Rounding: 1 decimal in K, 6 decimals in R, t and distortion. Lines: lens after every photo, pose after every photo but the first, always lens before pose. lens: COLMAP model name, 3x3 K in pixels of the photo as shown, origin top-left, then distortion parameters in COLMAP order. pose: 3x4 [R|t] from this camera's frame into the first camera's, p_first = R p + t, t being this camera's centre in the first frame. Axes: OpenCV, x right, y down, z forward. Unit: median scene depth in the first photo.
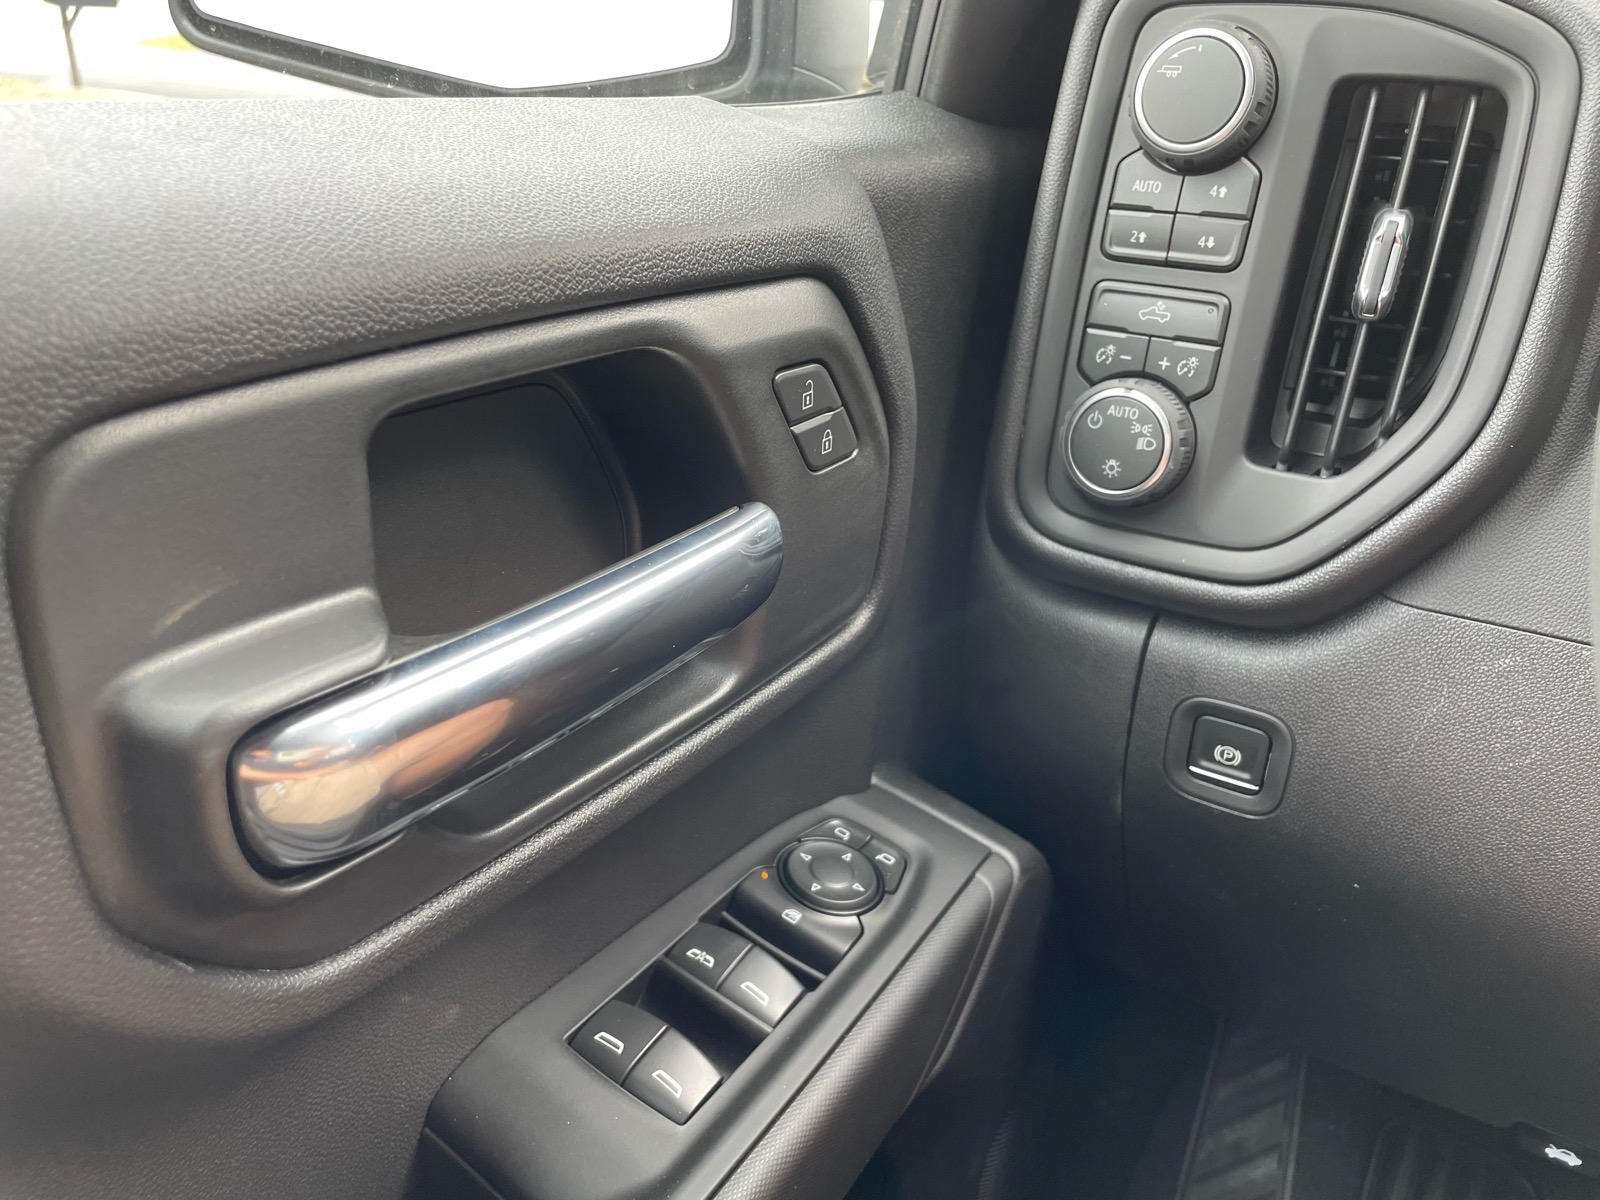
lens RADIAL K [[1175.6, 0, 800.0], [0, 1175.6, 600.0], [0, 0, 1]] dist [0.090345, -0.121157]
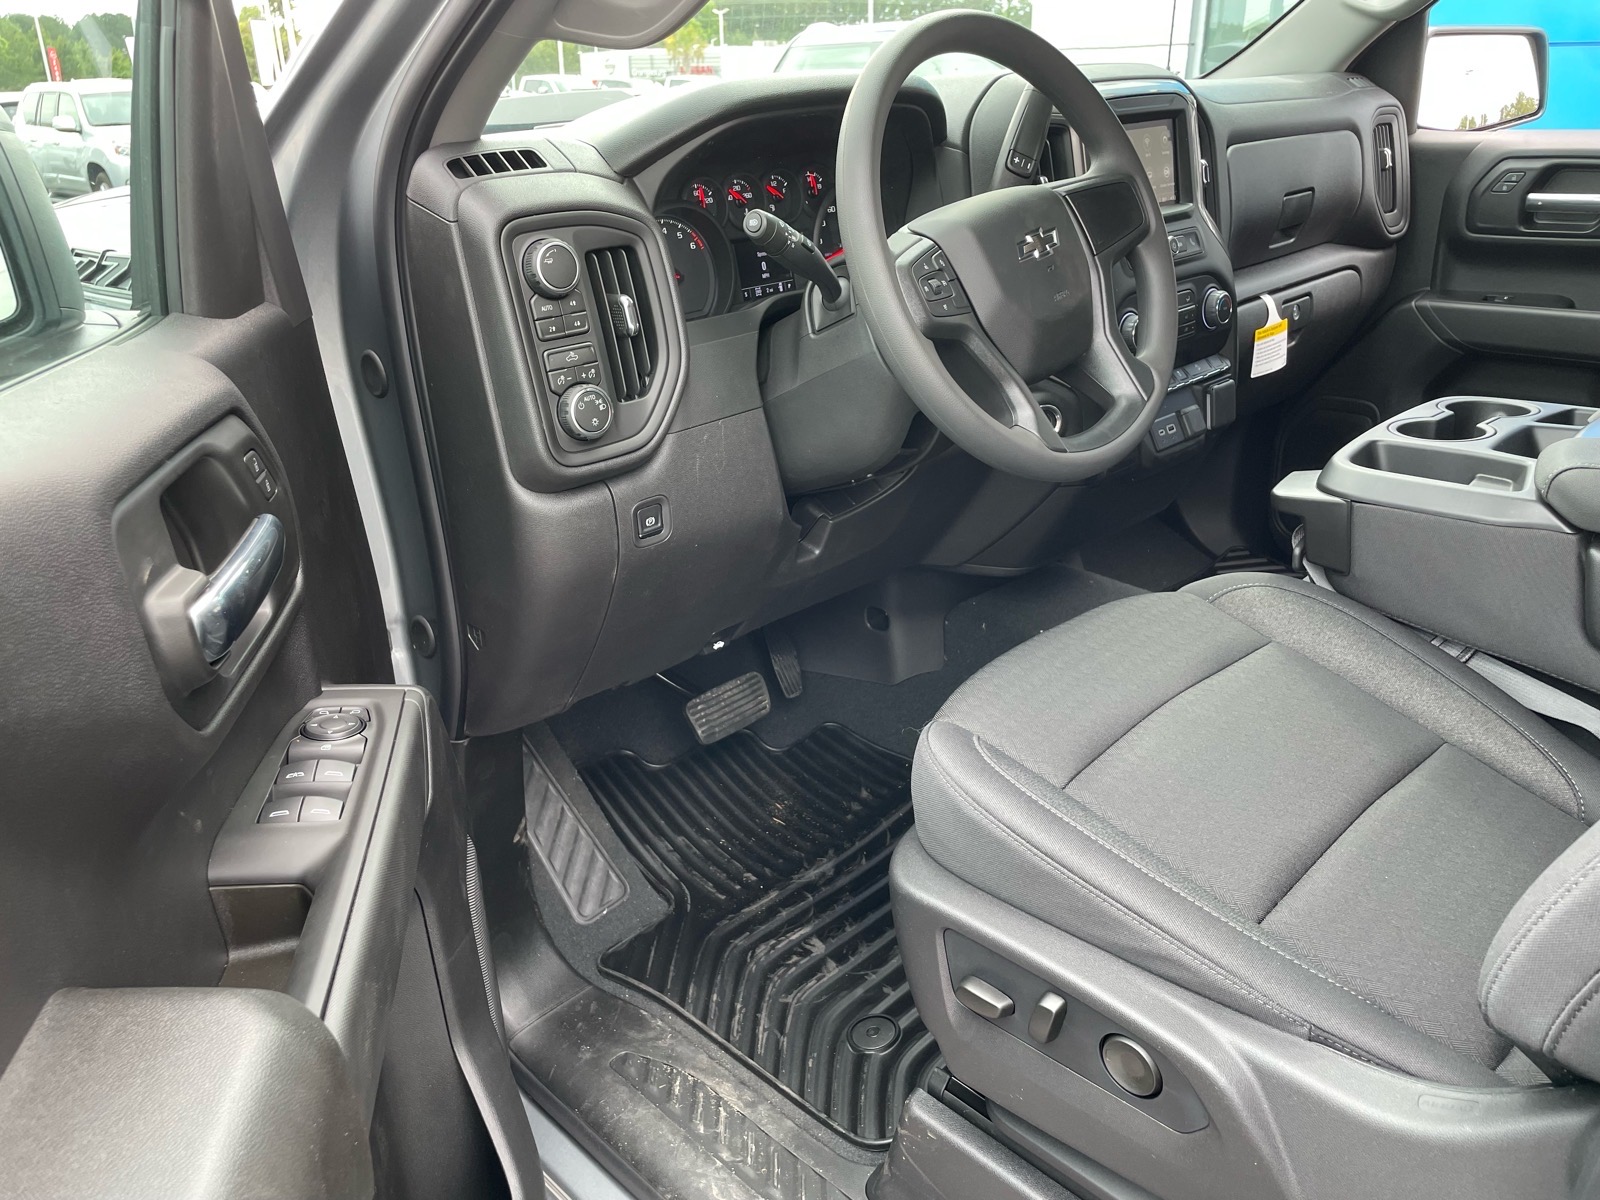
lens RADIAL K [[1175.6, 0, 800.0], [0, 1175.6, 600.0], [0, 0, 1]] dist [0.090345, -0.121157]
pose [[0.272143, -0.443347, 0.854039, -1.812056], [0.440258, 0.846562, 0.299176, -0.339843], [-0.855635, 0.294578, 0.425572, -0.244745]]
